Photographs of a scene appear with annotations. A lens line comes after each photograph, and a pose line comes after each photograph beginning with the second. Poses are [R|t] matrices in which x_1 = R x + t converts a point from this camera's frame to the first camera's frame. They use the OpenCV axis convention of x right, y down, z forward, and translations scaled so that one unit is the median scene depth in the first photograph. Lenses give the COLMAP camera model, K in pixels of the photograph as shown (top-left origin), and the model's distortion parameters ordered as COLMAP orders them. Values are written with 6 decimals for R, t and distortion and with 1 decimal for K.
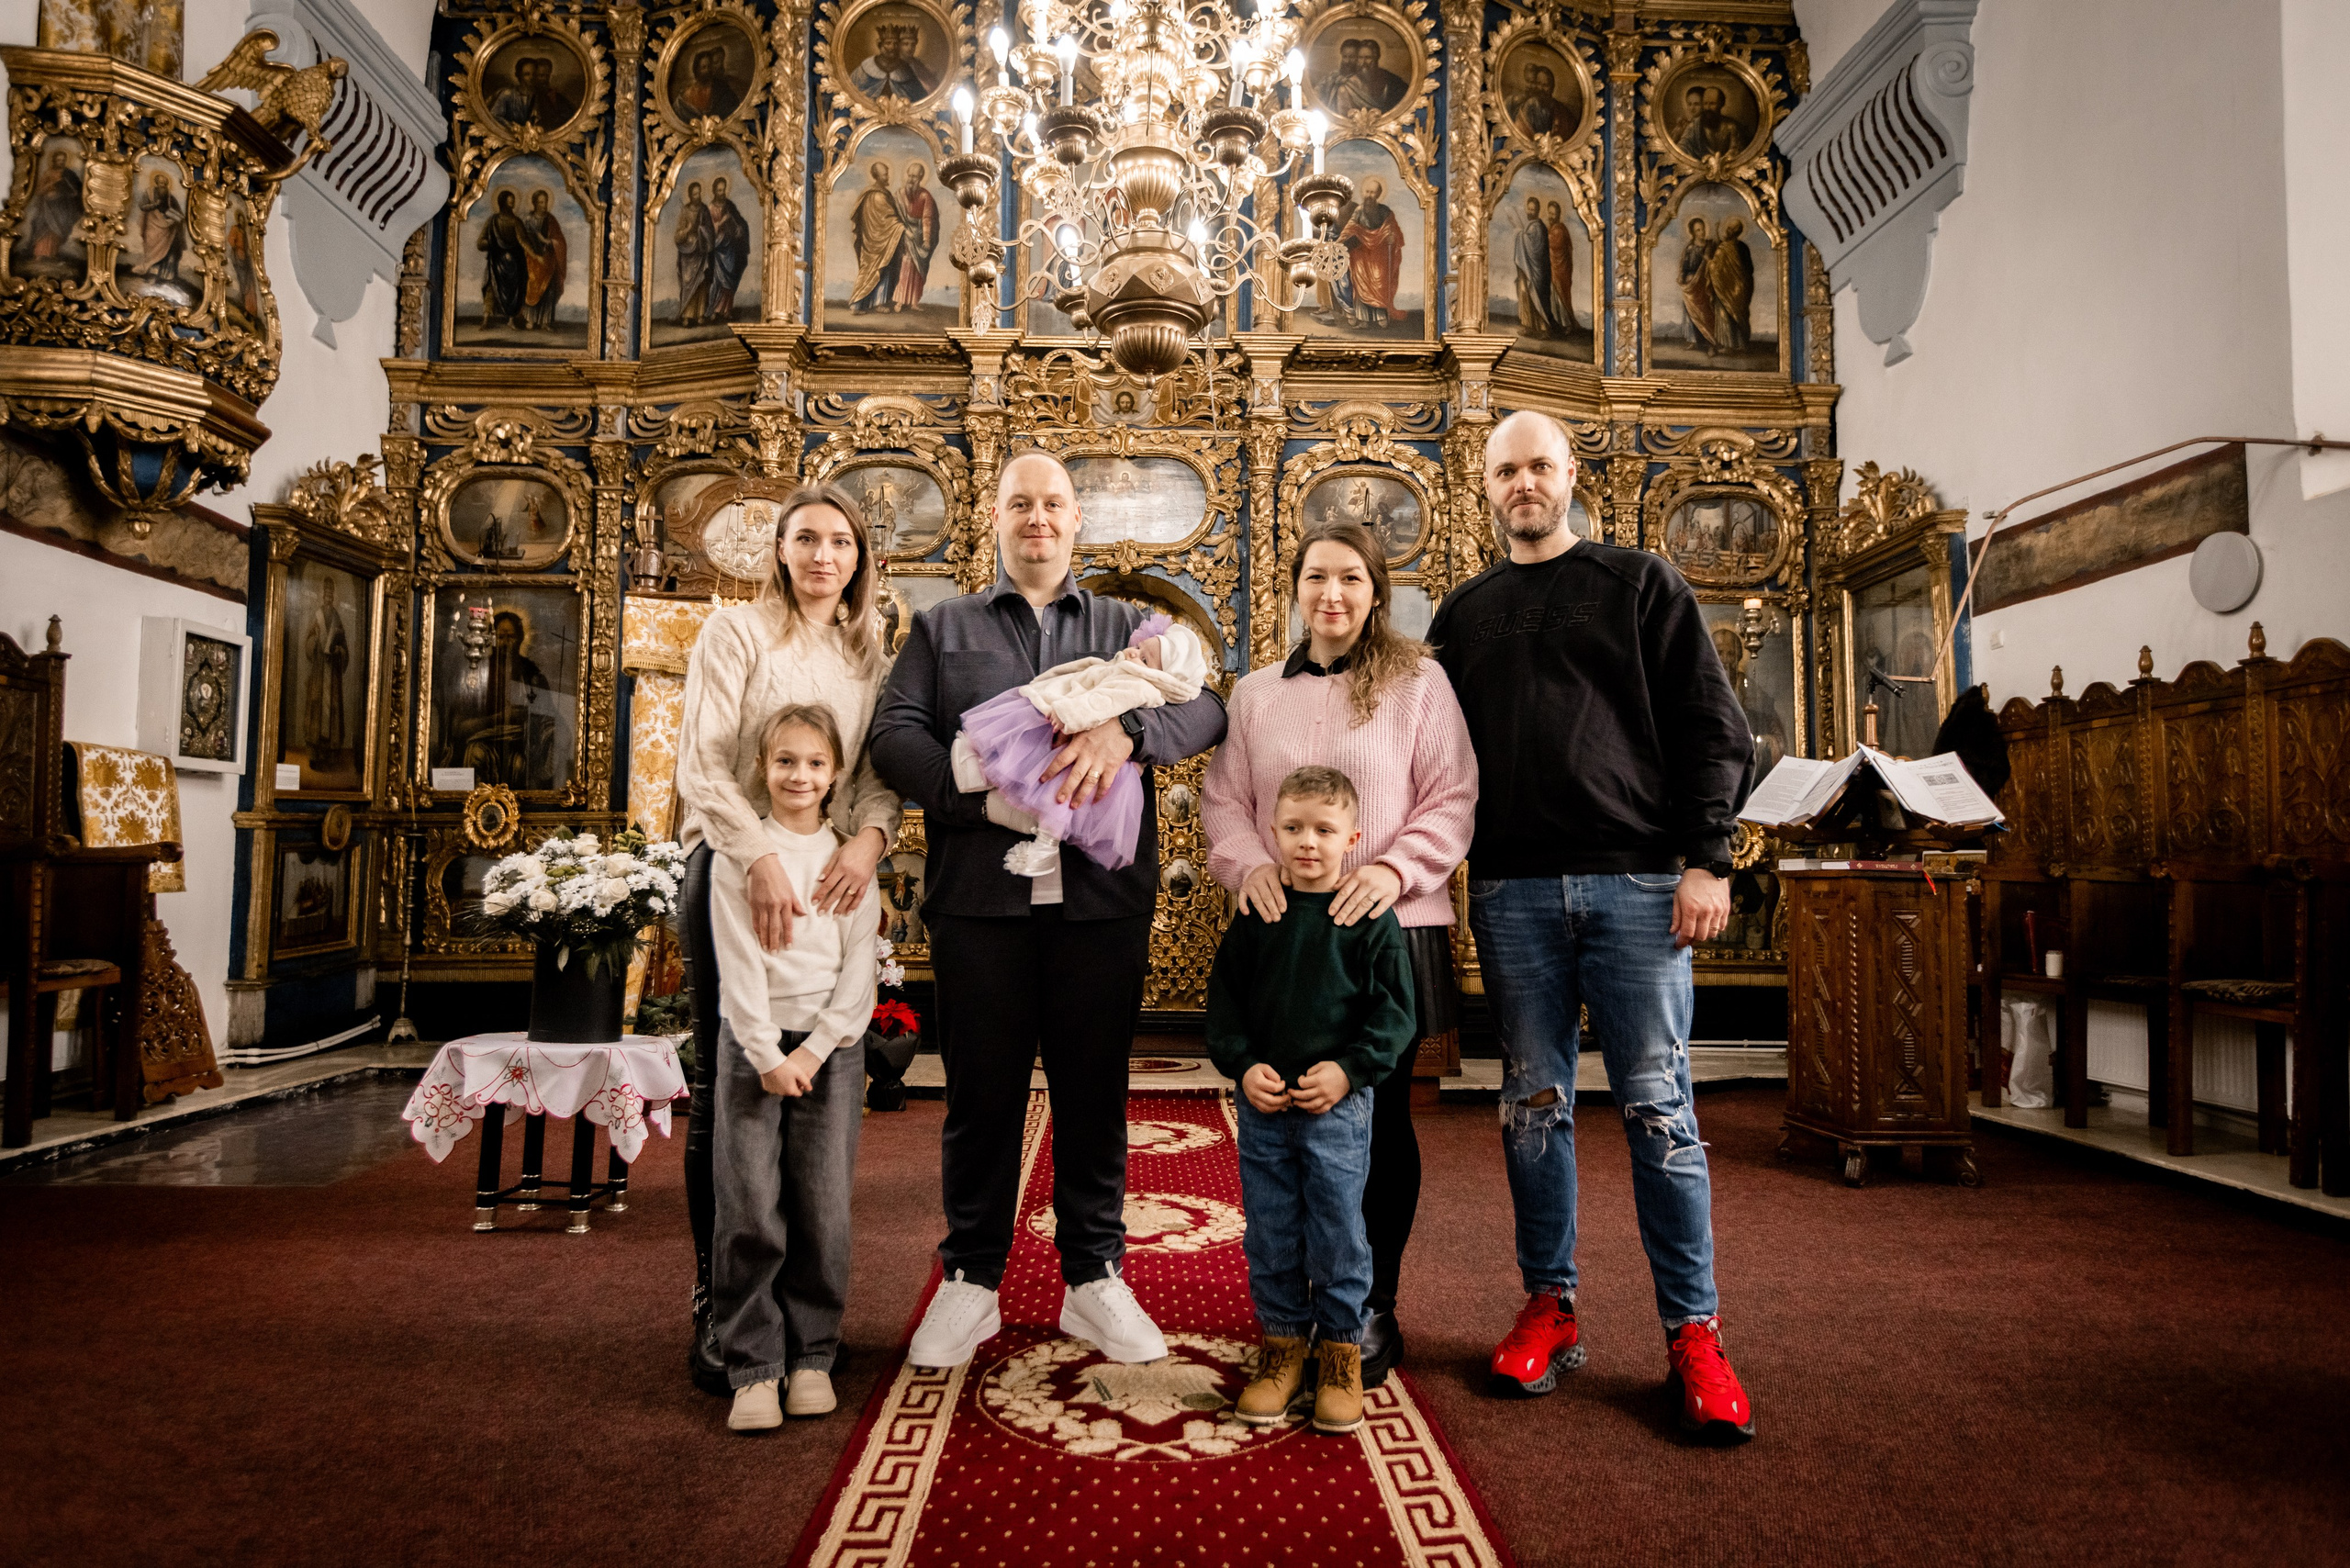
lens RADIAL K [[1402.5, 0, 1169.8], [0, 1402.5, 782.3], [0, 0, 1]] dist [0.003655, -0.005051]
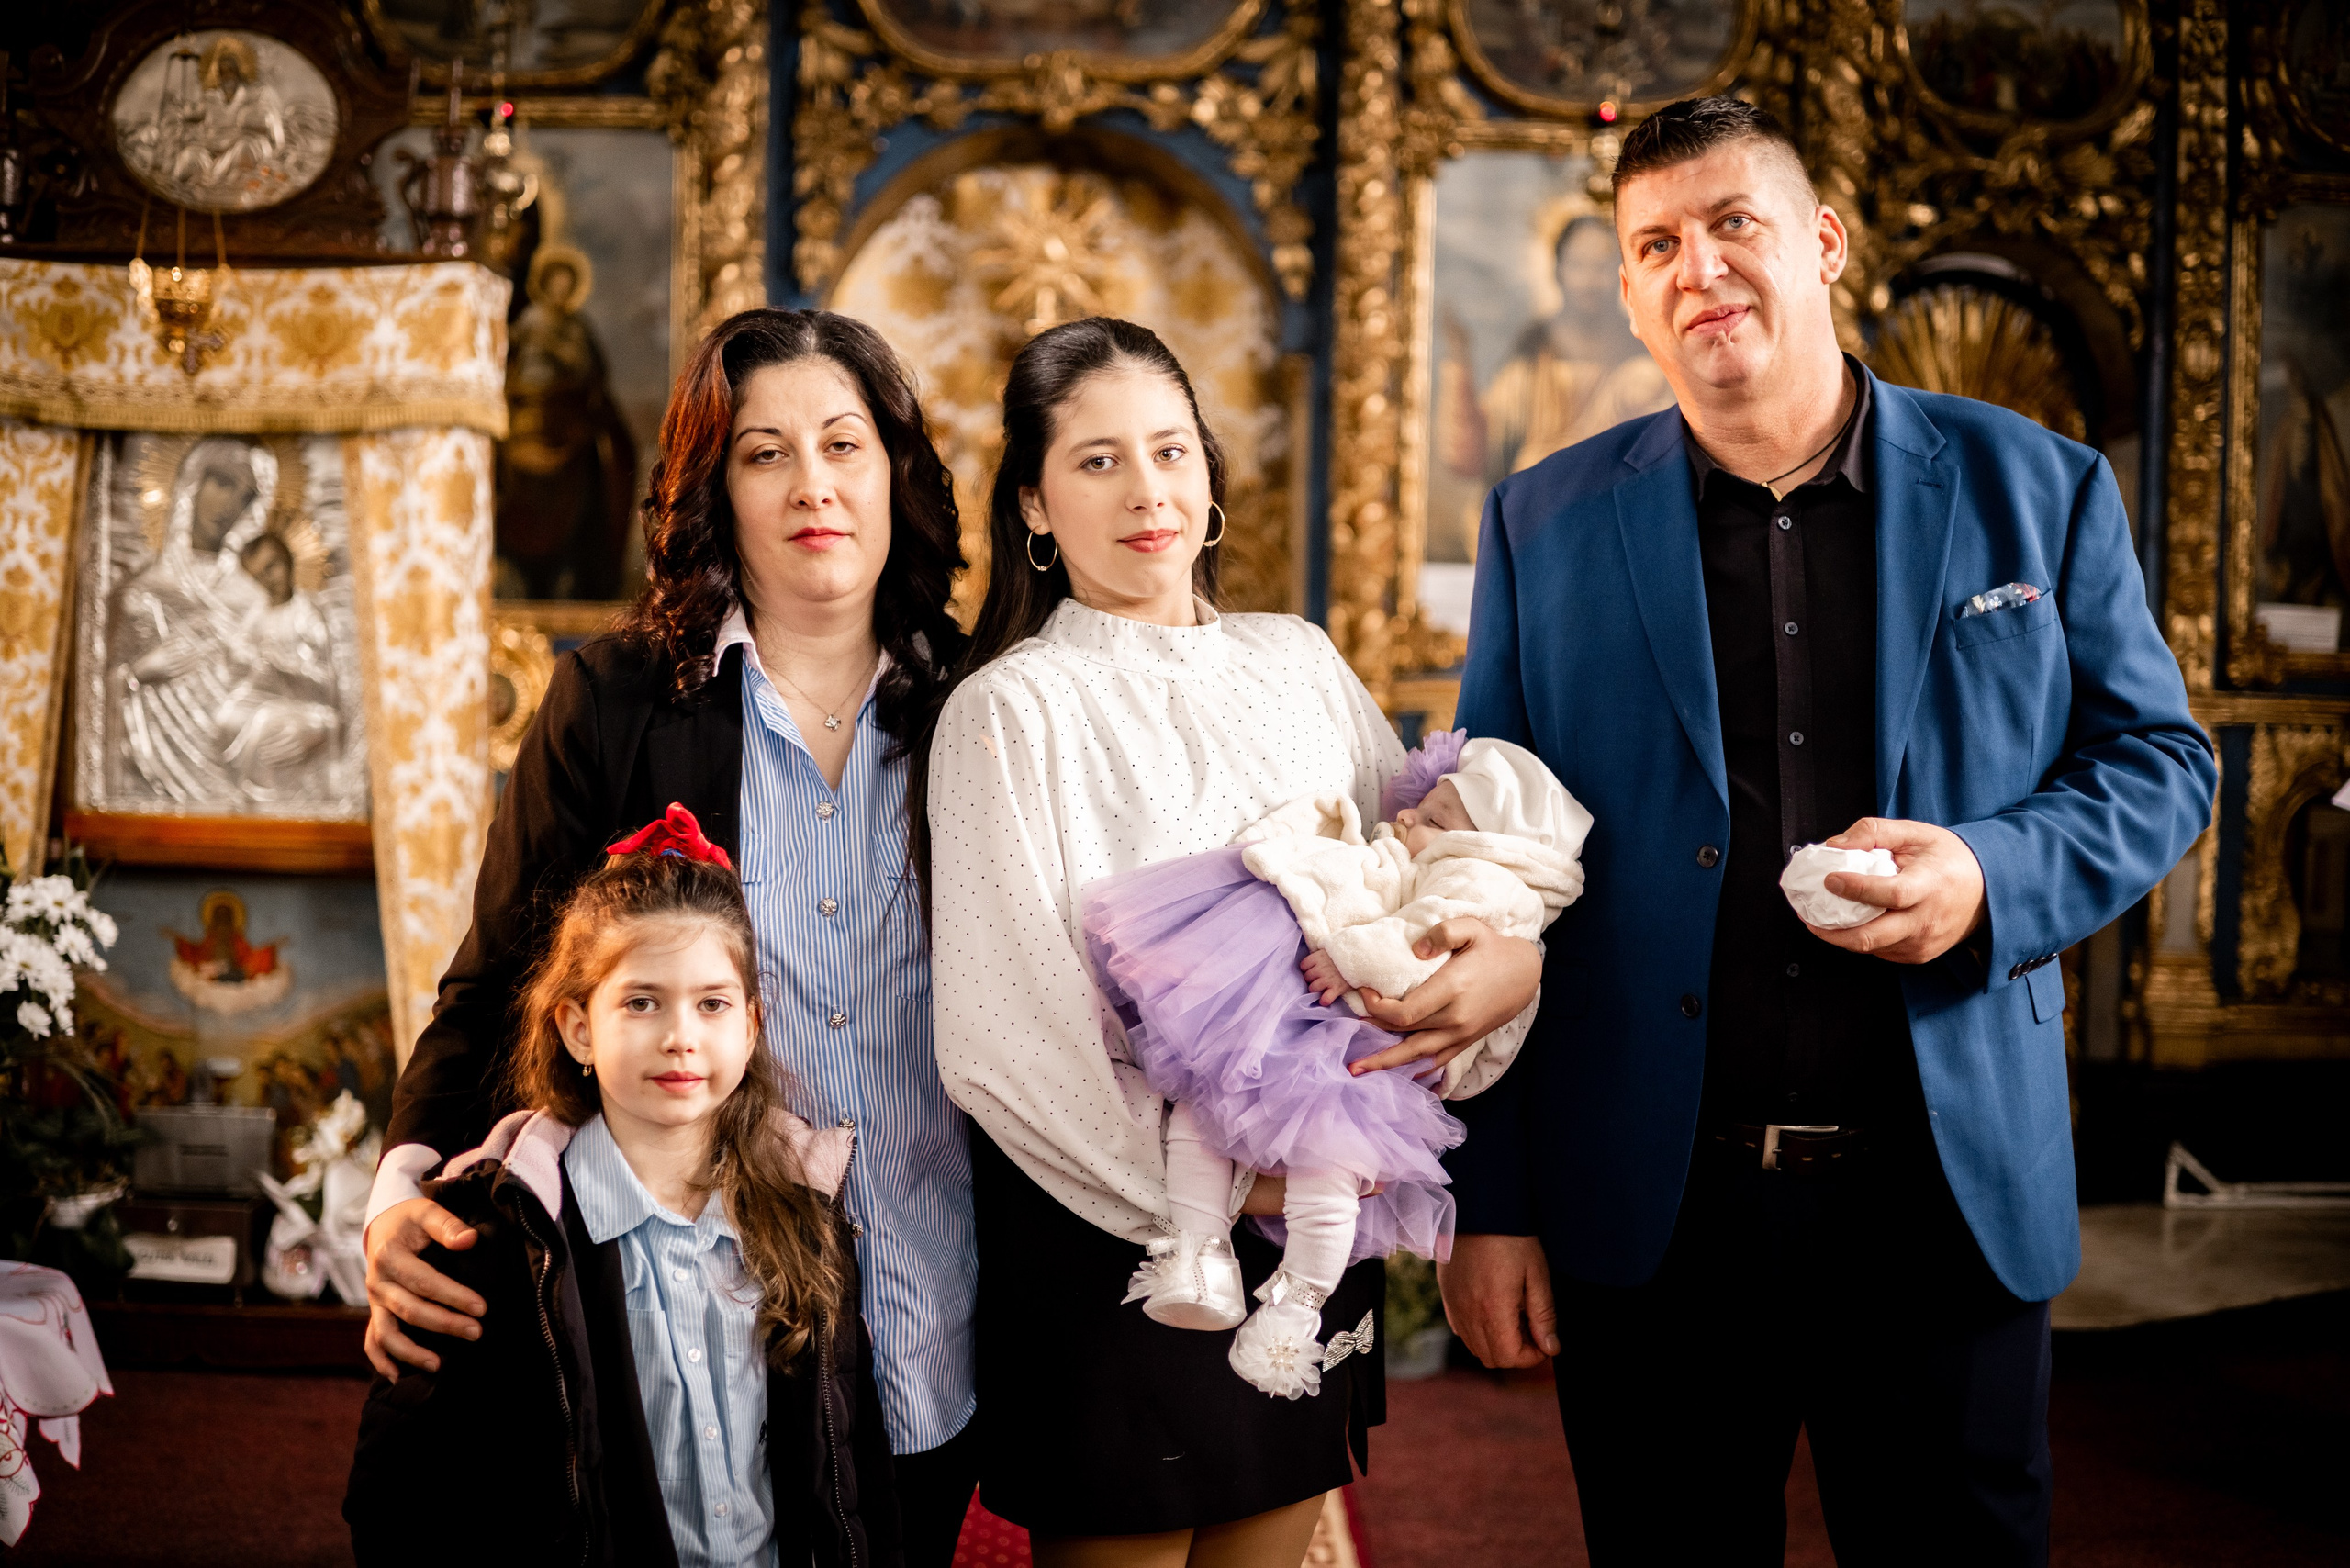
lens RADIAL K [[3347.9, 0, 1175.2], [0, 3347.9, 780.6], [0, 0, 1]] dist [0.010201, -0.672024]
pose [[0.999838, 0.013977, -0.011366, 0.020095], [-0.012537, 0.992913, 0.118183, -0.070795], [0.012937, -0.118021, 0.992927, -0.061897]]
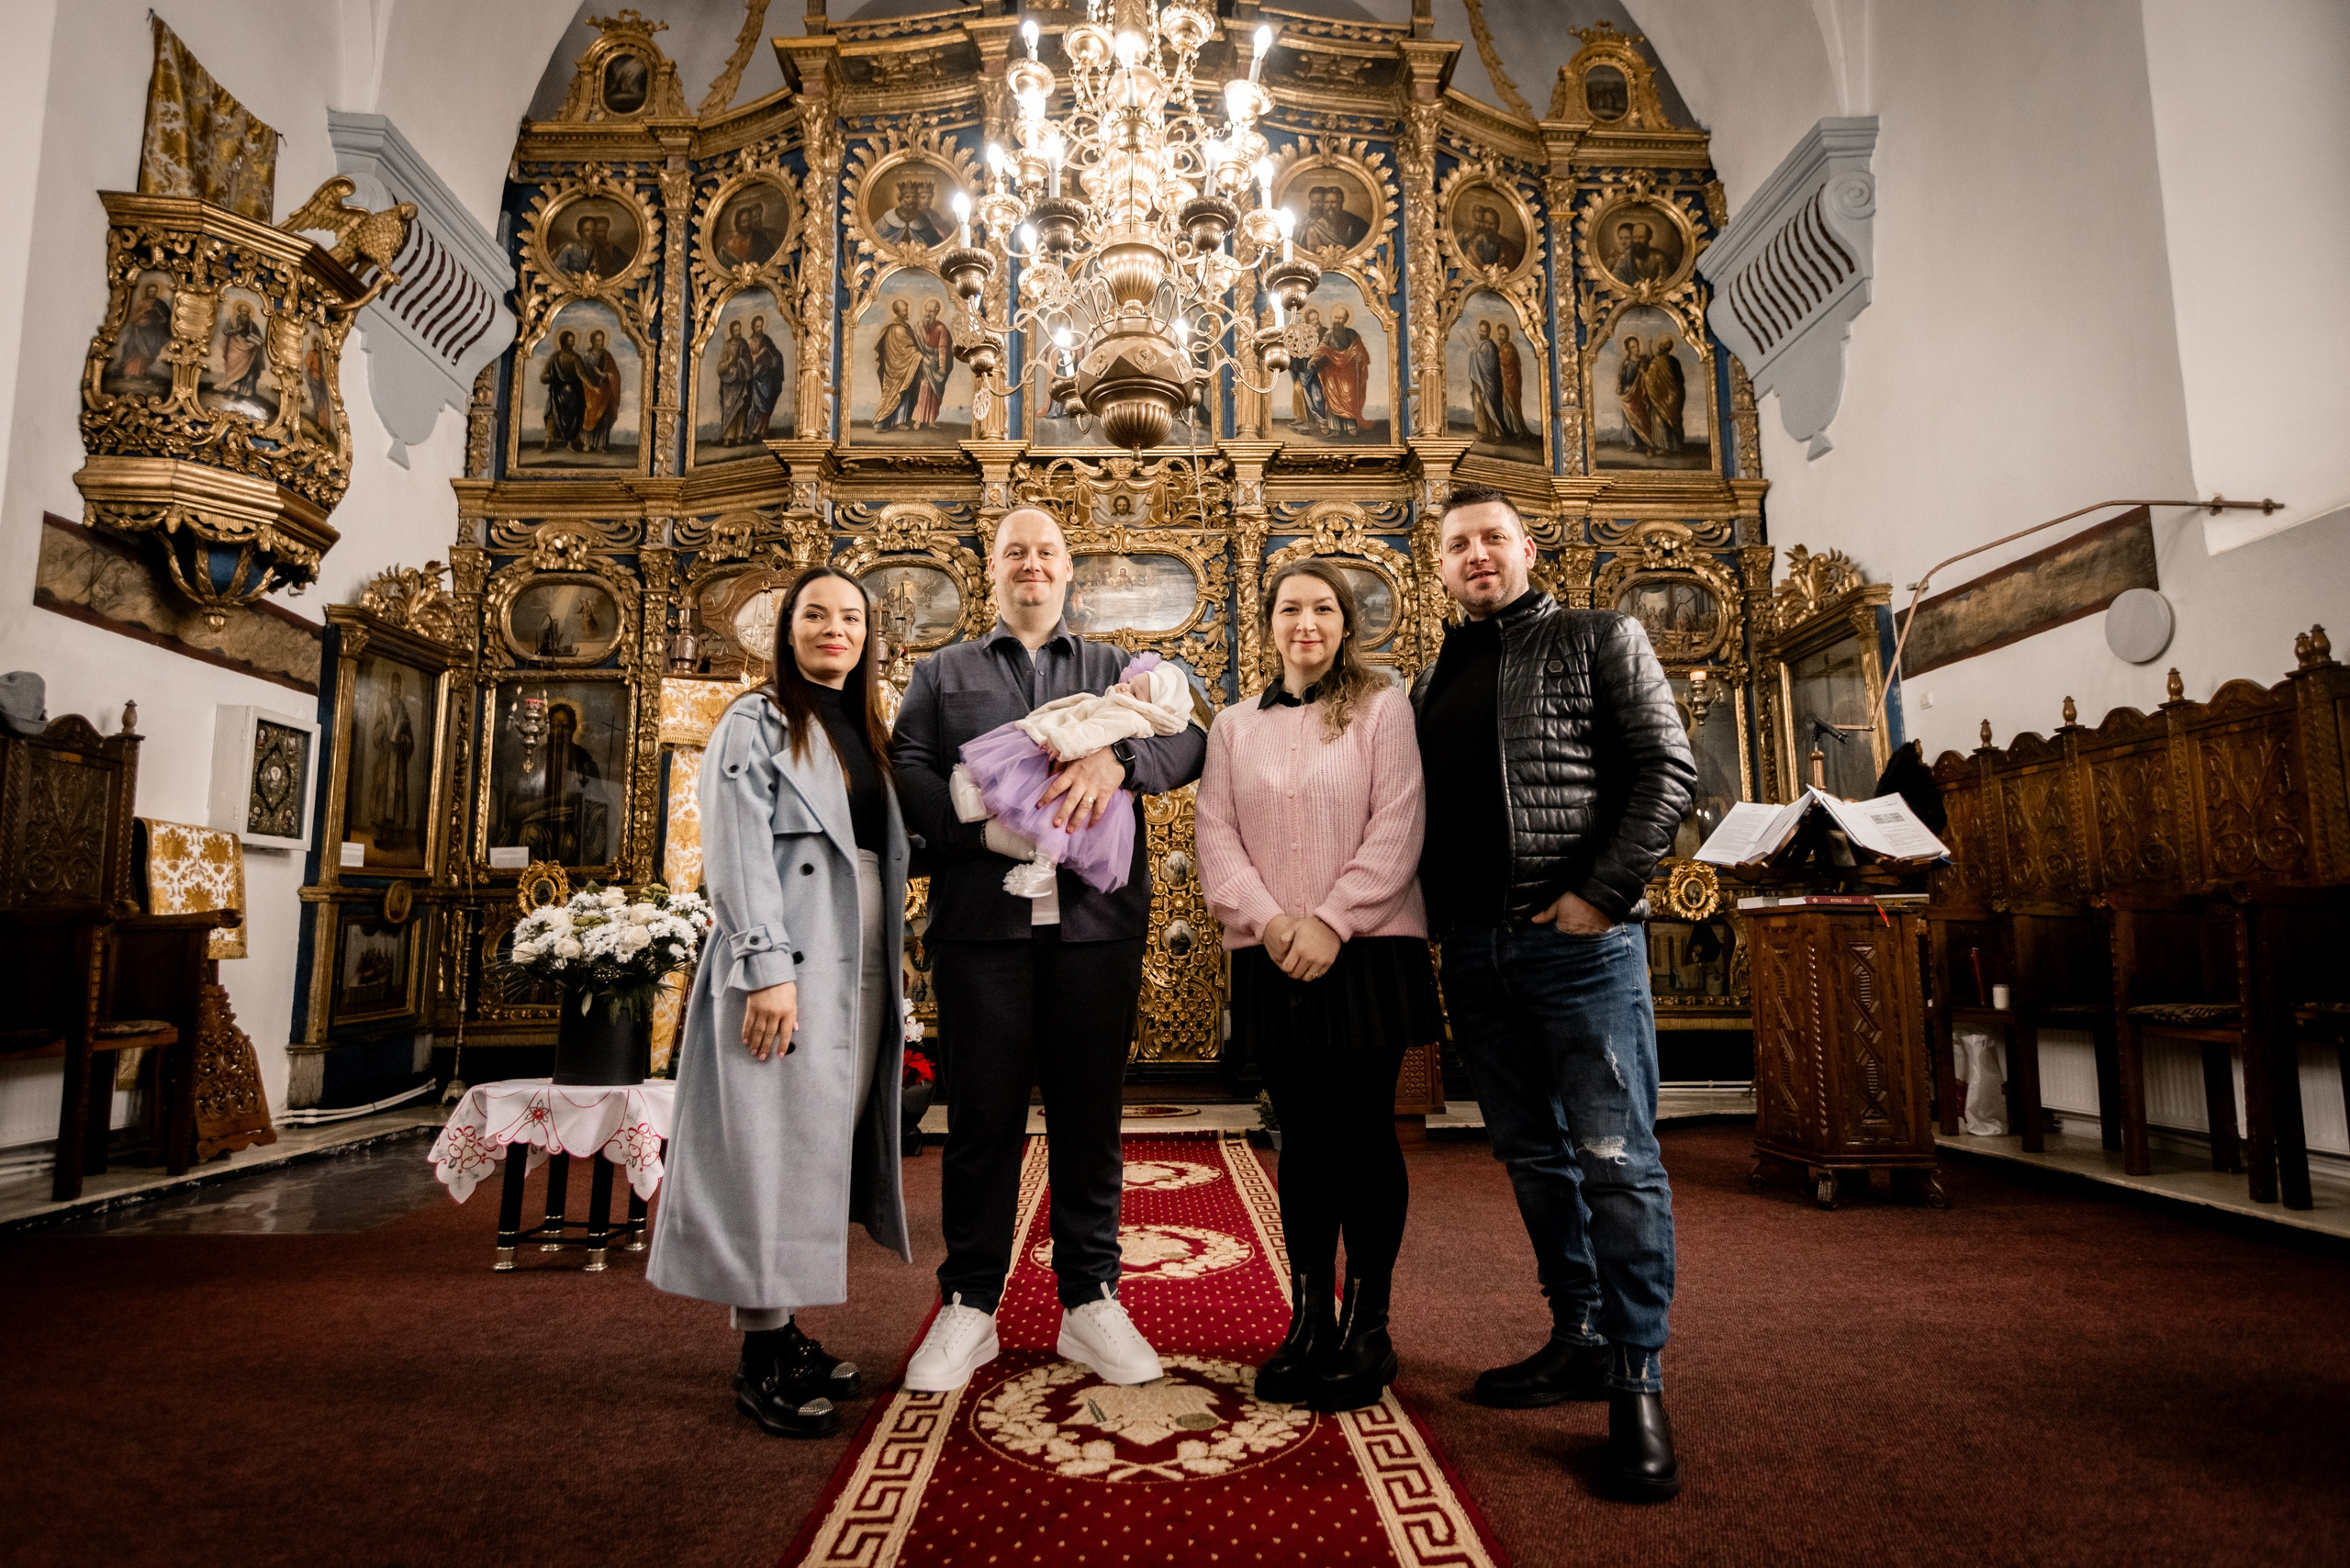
lens RADIAL K [[1256.1, 0, 1170.2], [0, 1256.1, 781.5], [0, 0, 1]] dist [0.007406, -0.004557]
pose [[0.999846, -0.017399, -0.002452, 0.004881], [0.017182, 0.997345, -0.070759, 0.017487], [0.003677, 0.070706, 0.997490, 0.026406]]
